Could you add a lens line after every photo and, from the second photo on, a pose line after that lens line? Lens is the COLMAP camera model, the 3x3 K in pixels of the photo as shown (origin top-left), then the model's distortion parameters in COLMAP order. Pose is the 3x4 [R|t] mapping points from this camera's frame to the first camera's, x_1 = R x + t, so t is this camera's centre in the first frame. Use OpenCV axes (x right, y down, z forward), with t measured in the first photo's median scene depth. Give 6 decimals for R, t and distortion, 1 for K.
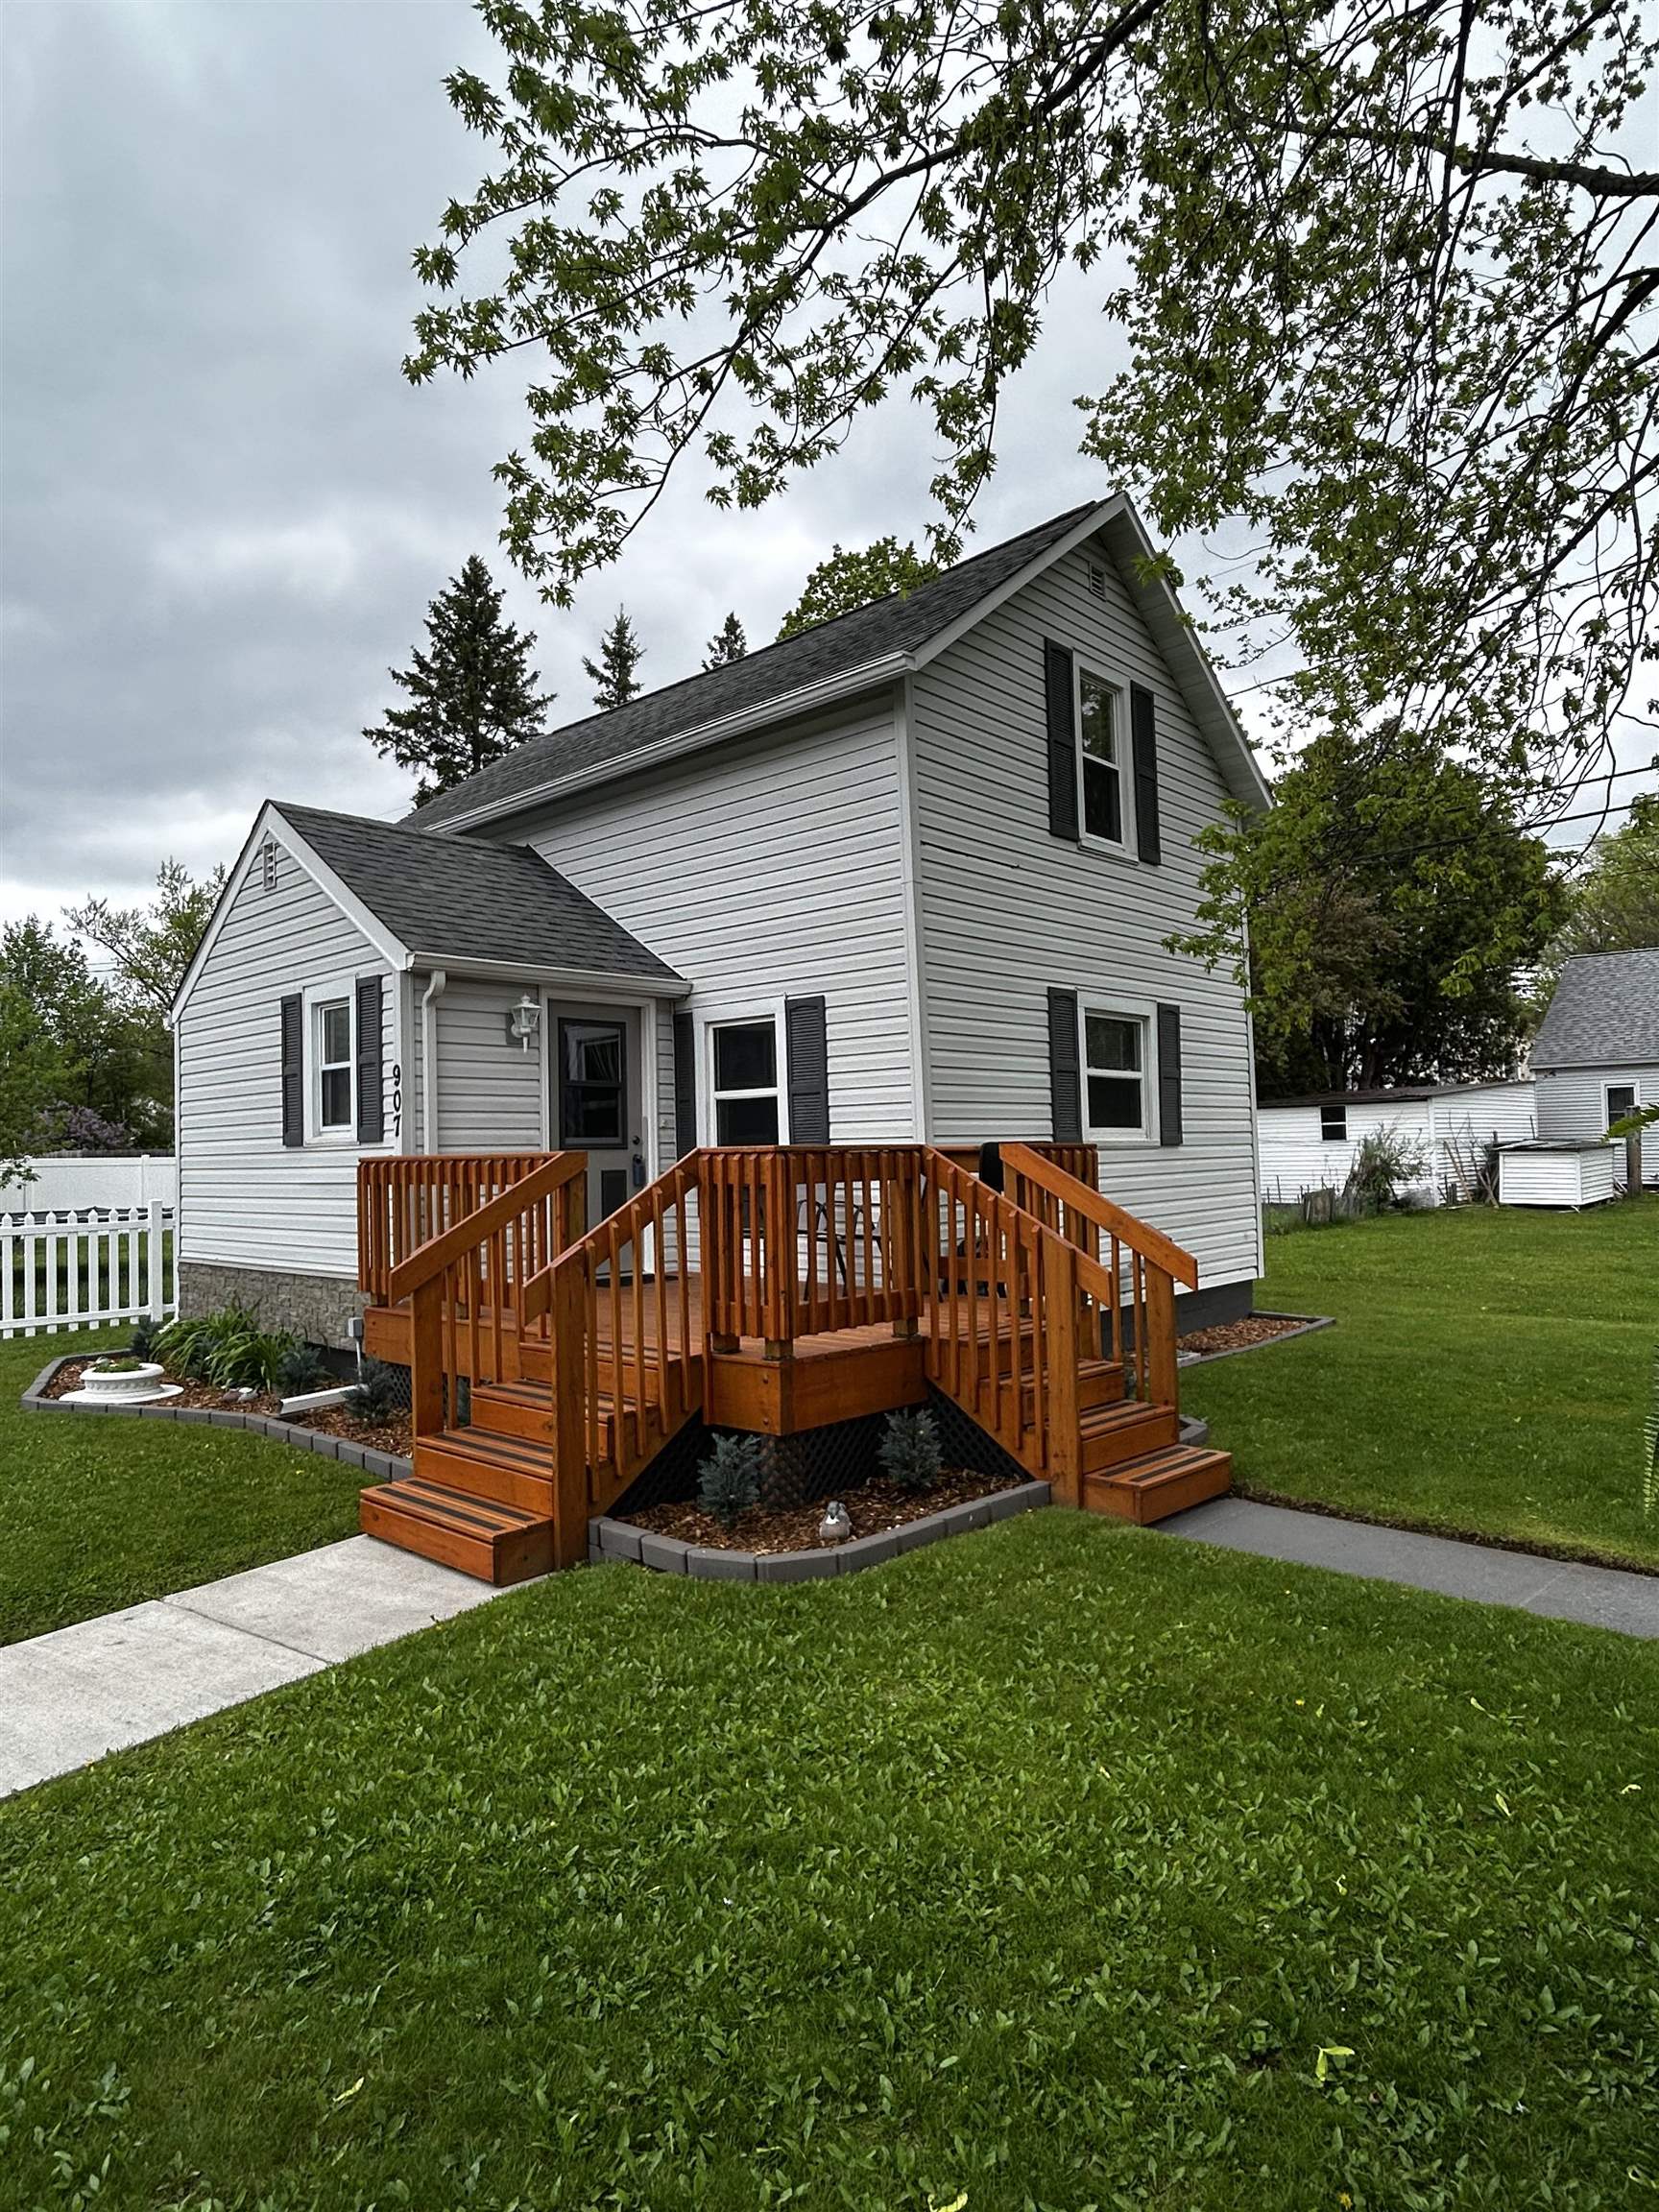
lens RADIAL K [[1251.6, 0, 829.5], [0, 1251.6, 1106.0], [0, 0, 1]] dist [-0.010675, -0.003482]
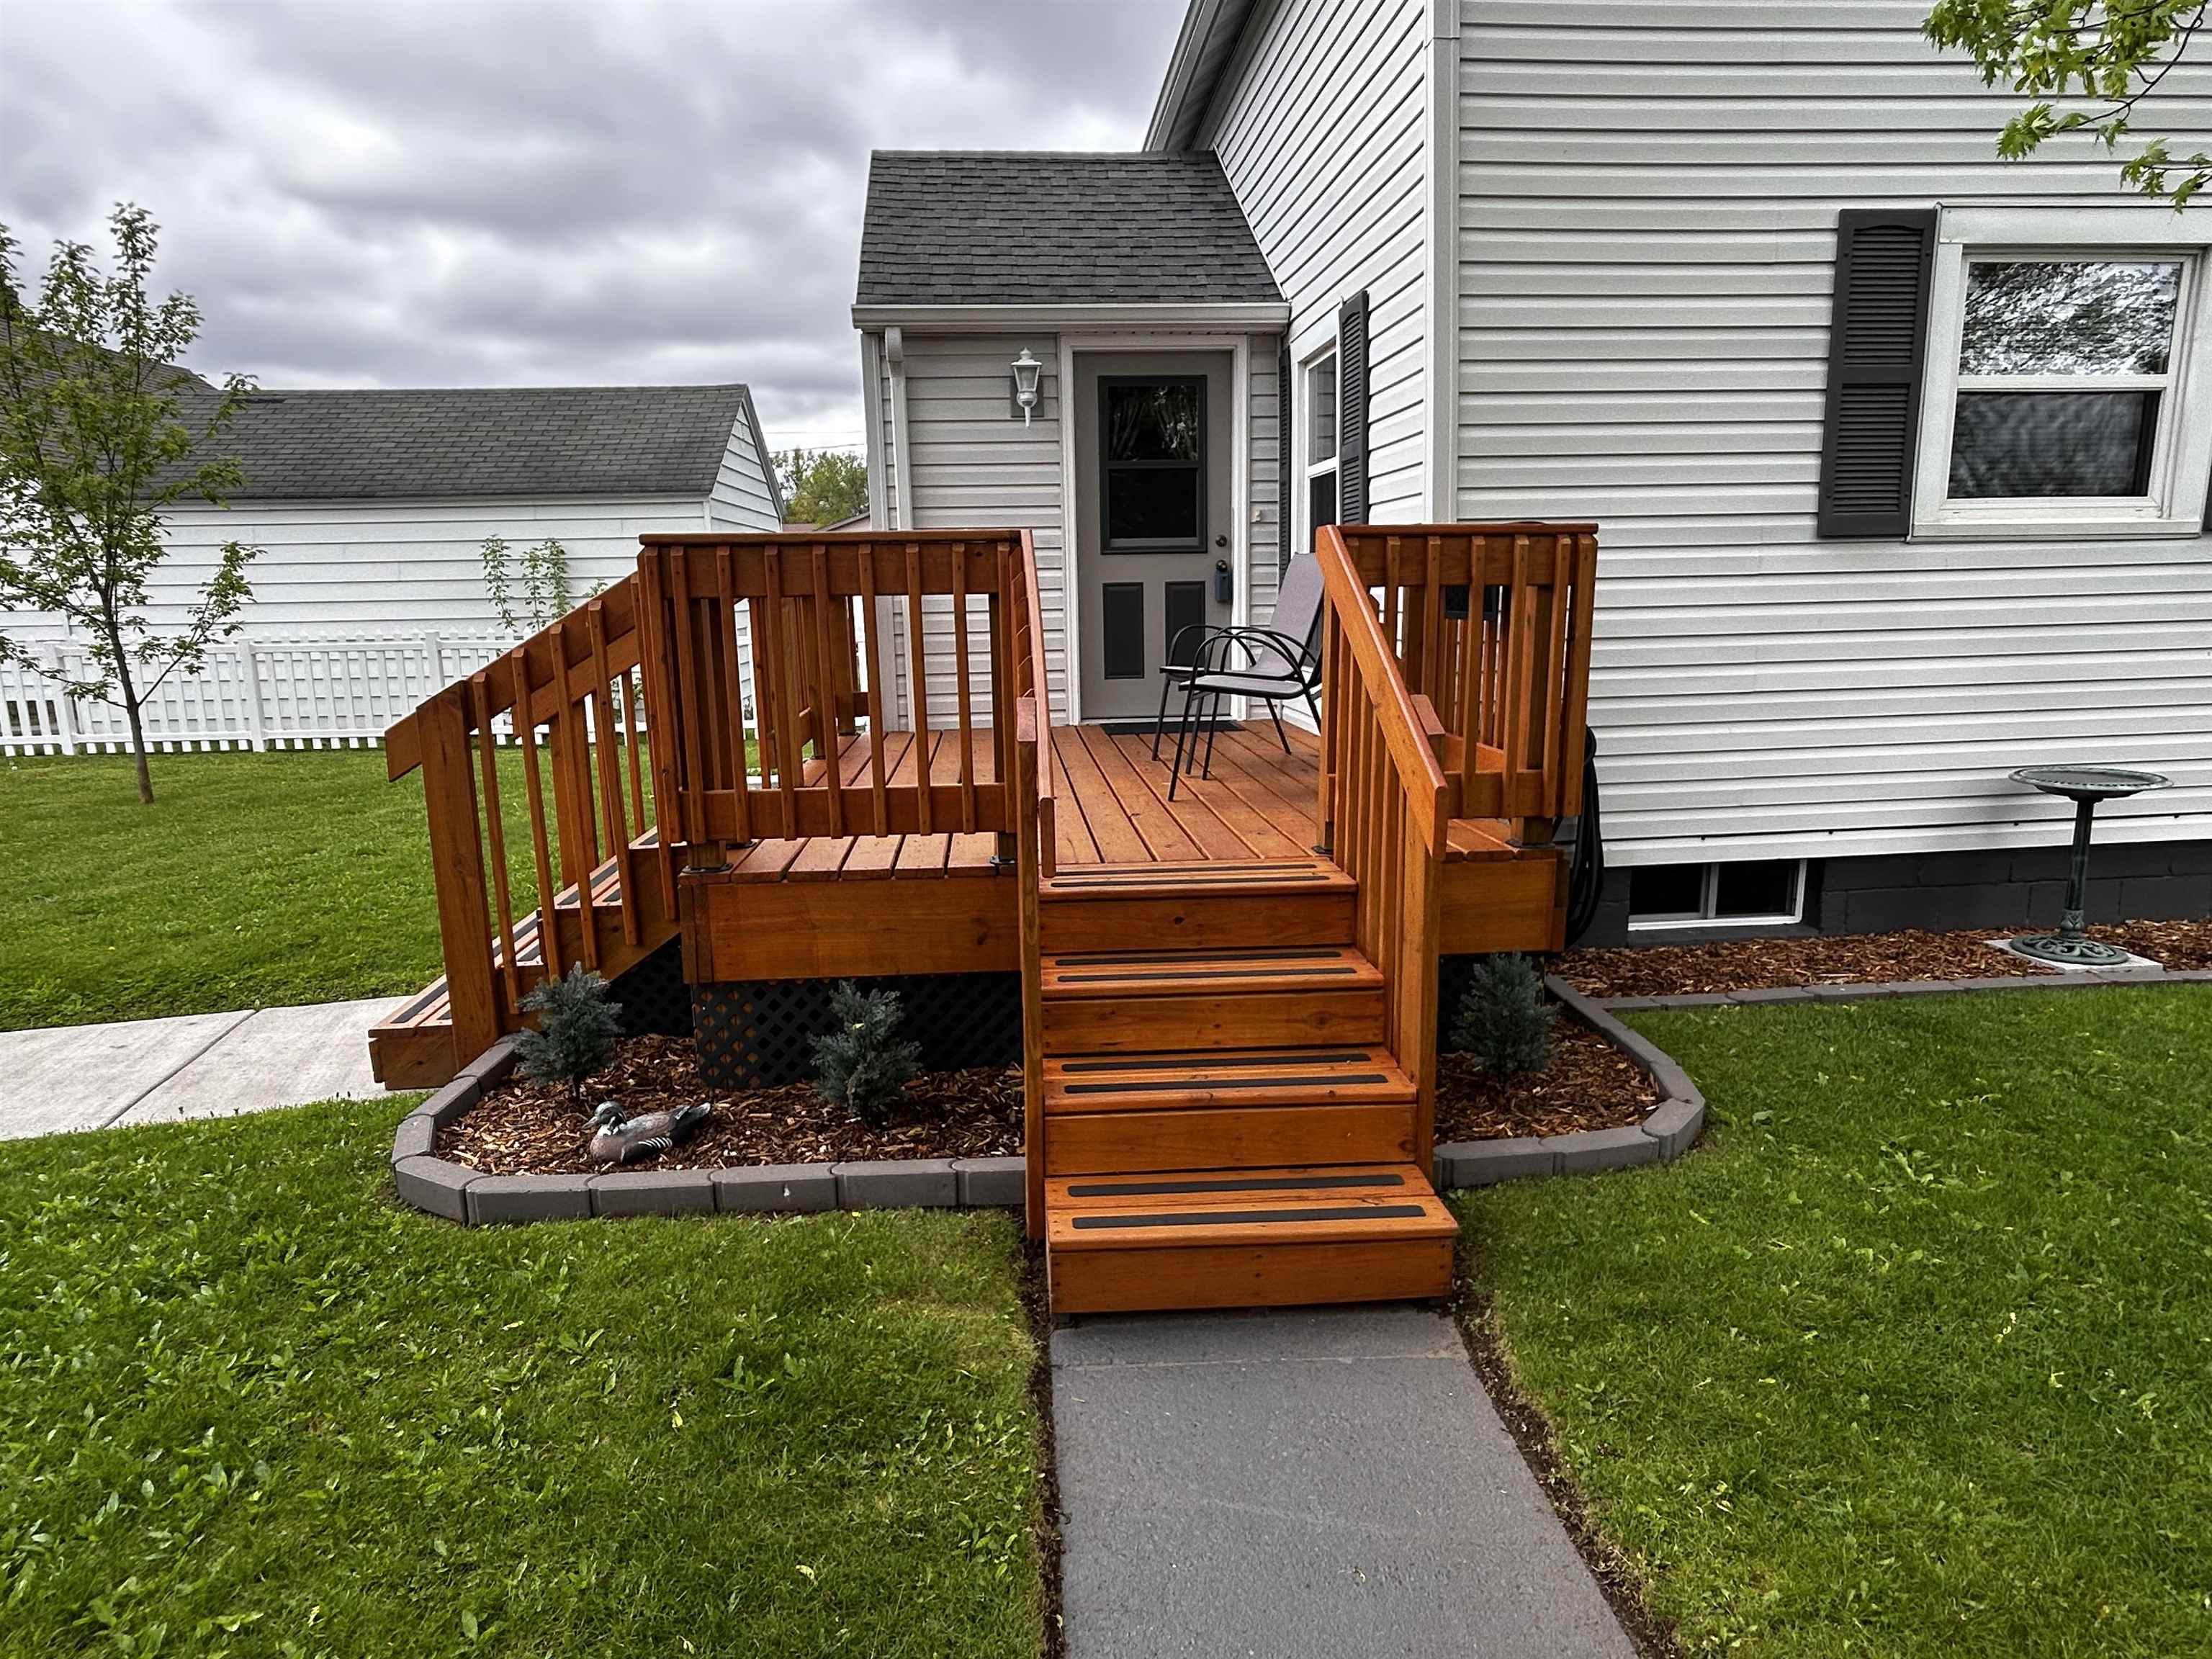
lens RADIAL K [[1262.4, 0, 1106.0], [0, 1262.4, 829.5], [0, 0, 1]] dist [-0.002813, -0.001235]
pose [[0.737490, 0.133031, -0.662126, 0.317252], [0.030228, 0.972923, 0.229143, 0.020749], [0.674681, -0.189005, 0.713500, 0.388074]]
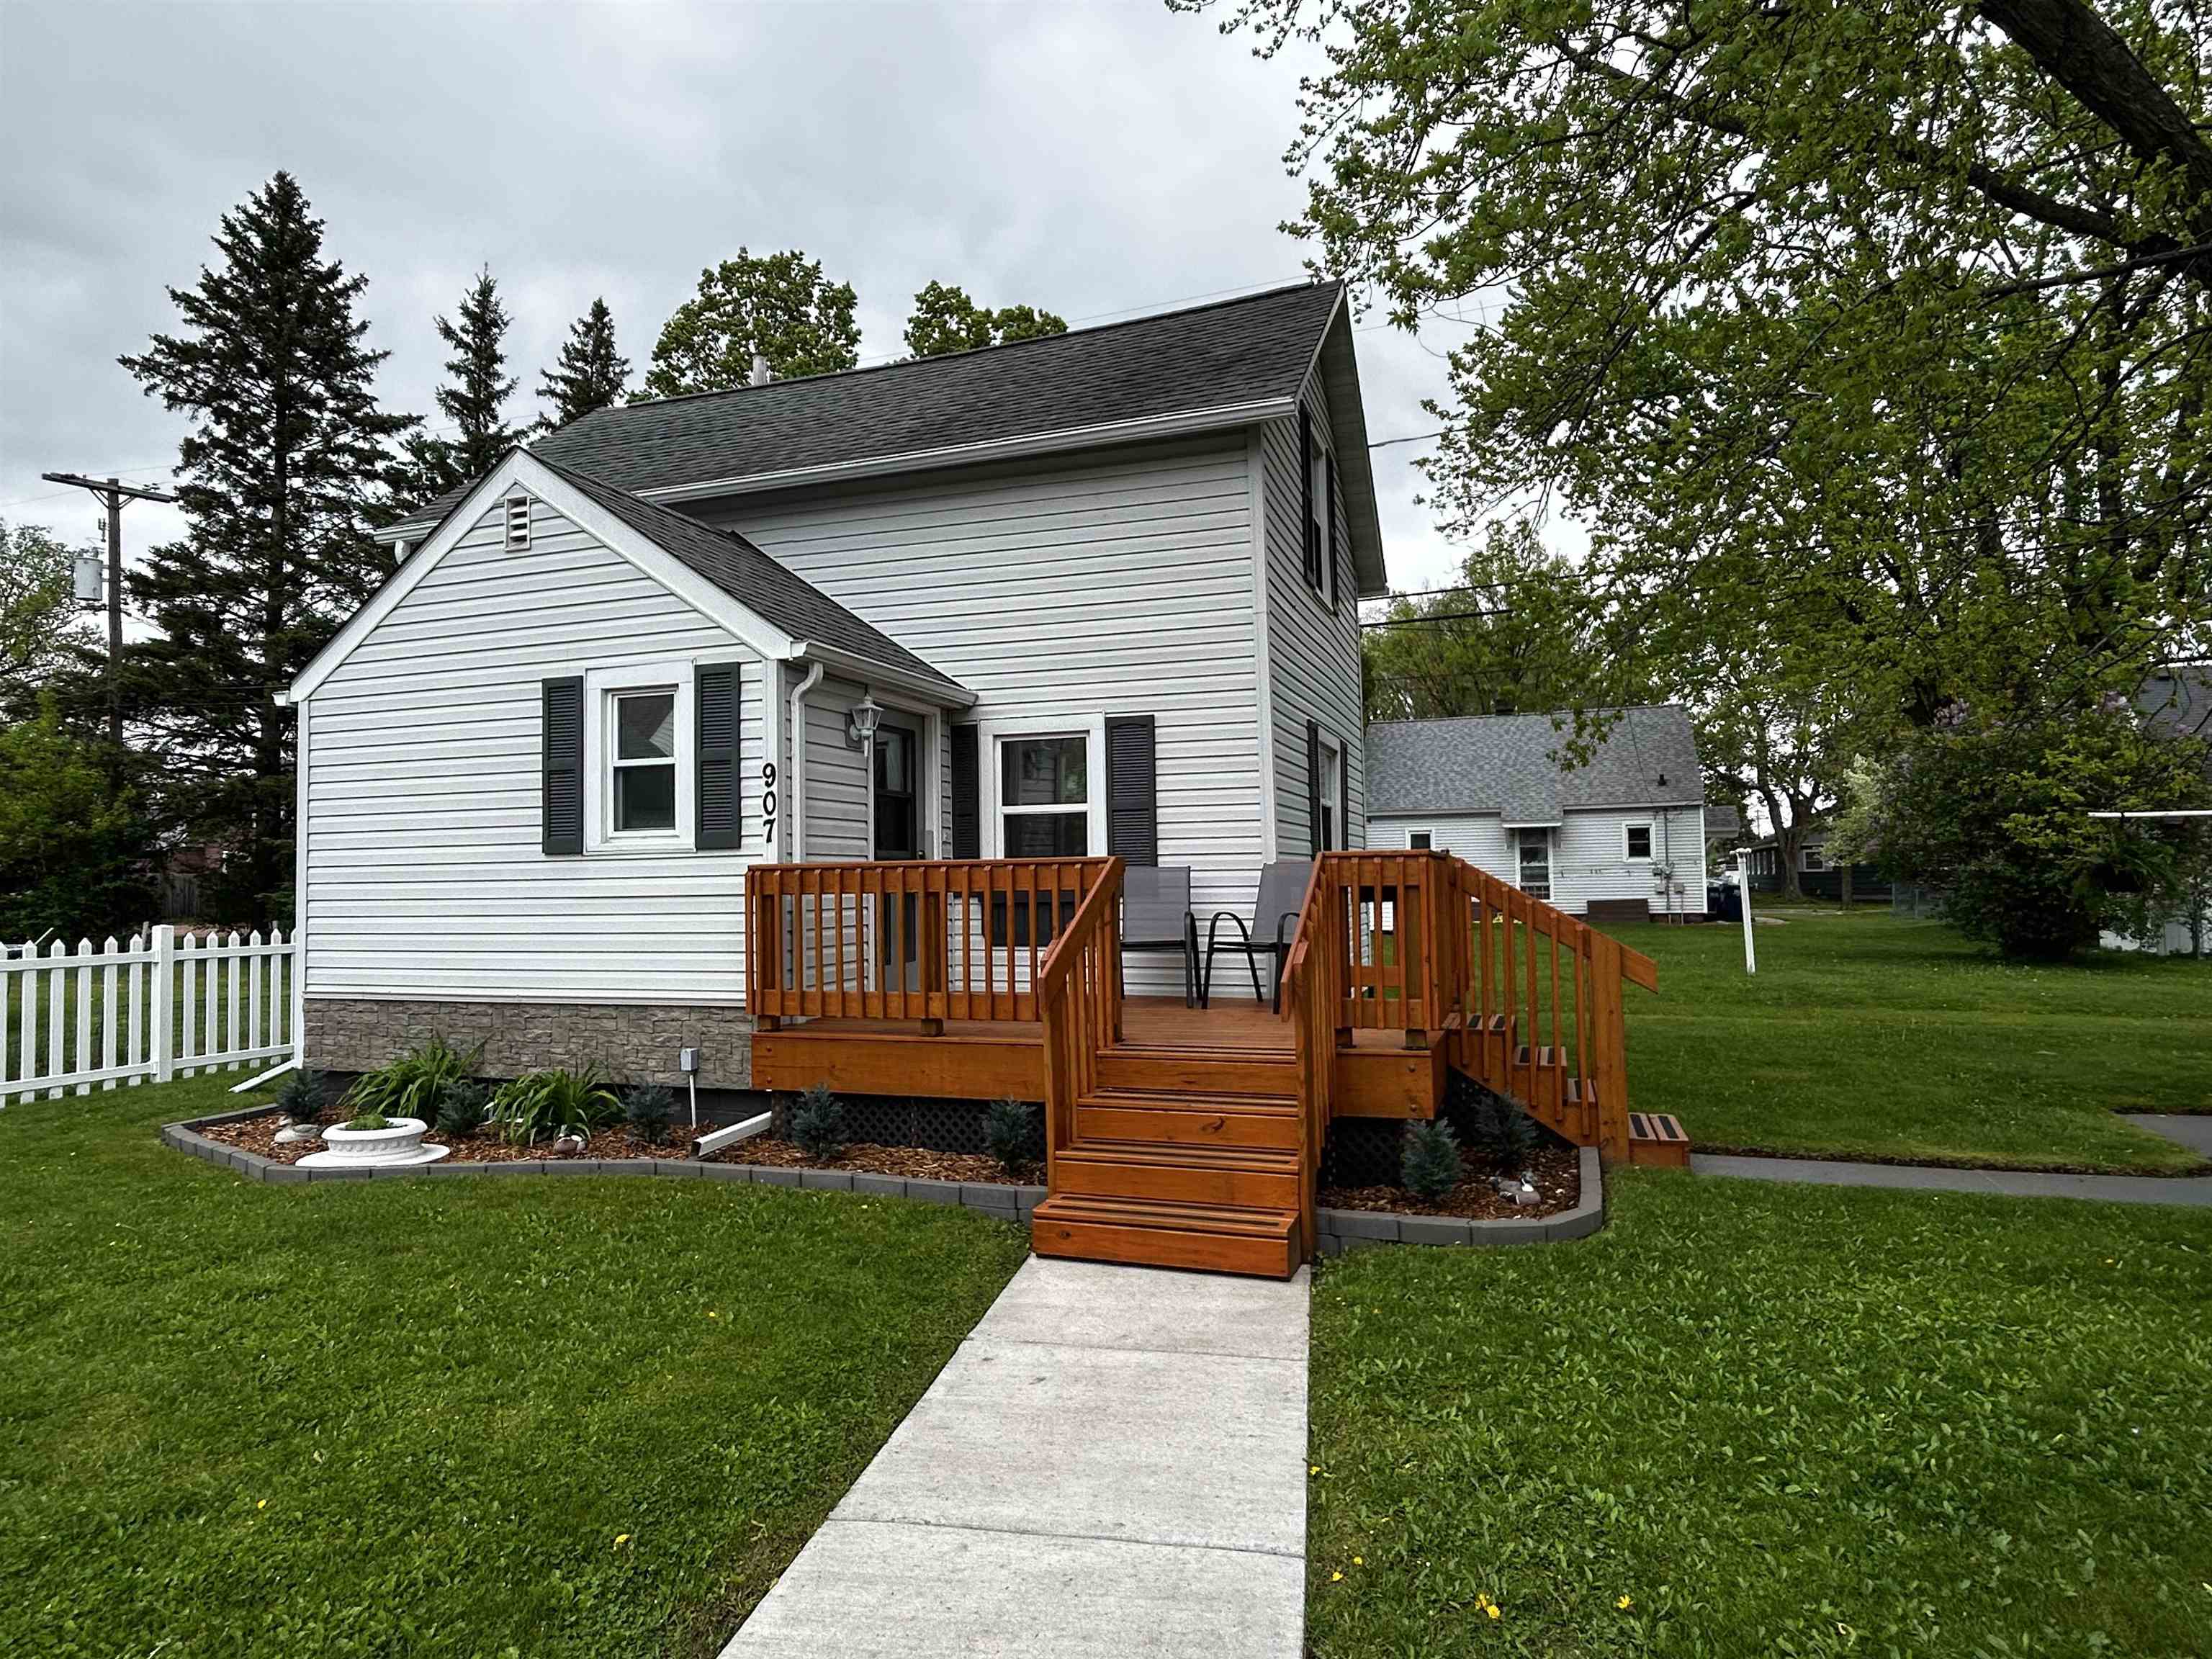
lens RADIAL K [[1251.6, 0, 1100.3], [0, 1251.6, 838.2], [0, 0, 1]] dist [-0.010675, -0.003482]
pose [[0.923196, 0.021271, 0.383739, -0.409693], [-0.019876, 0.999774, -0.007601, 0.020273], [-0.383814, -0.000610, 0.923410, 0.066399]]
